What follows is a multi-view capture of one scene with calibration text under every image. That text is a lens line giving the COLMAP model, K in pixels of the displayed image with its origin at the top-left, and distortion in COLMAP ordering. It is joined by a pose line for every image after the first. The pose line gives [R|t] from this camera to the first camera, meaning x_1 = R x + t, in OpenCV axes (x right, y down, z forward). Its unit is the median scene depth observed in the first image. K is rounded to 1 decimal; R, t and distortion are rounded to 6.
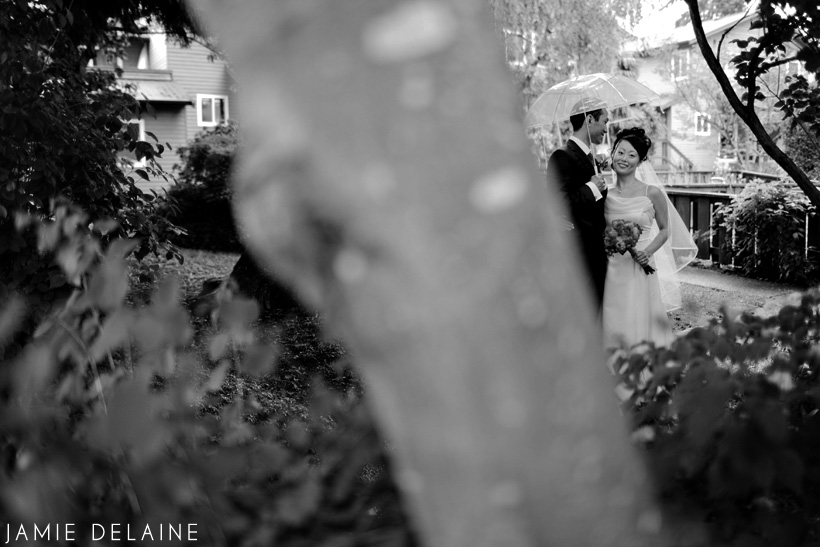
lens RADIAL K [[819.3, 0, 411.0], [0, 819.3, 273.1], [0, 0, 1]] dist [0.028092, 0.000000]
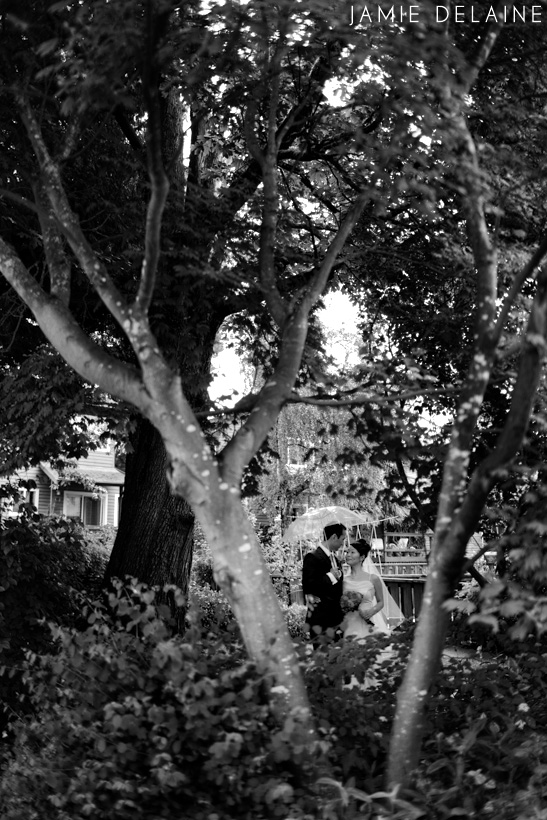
lens RADIAL K [[819.3, 0, 274.7], [0, 819.3, 410.2], [0, 0, 1]] dist [0.028092, 0.000000]
pose [[0.995771, 0.017913, 0.090110, -0.318207], [0.010266, 0.952970, -0.302890, 0.557979], [-0.091298, 0.302534, 0.948756, -4.790583]]
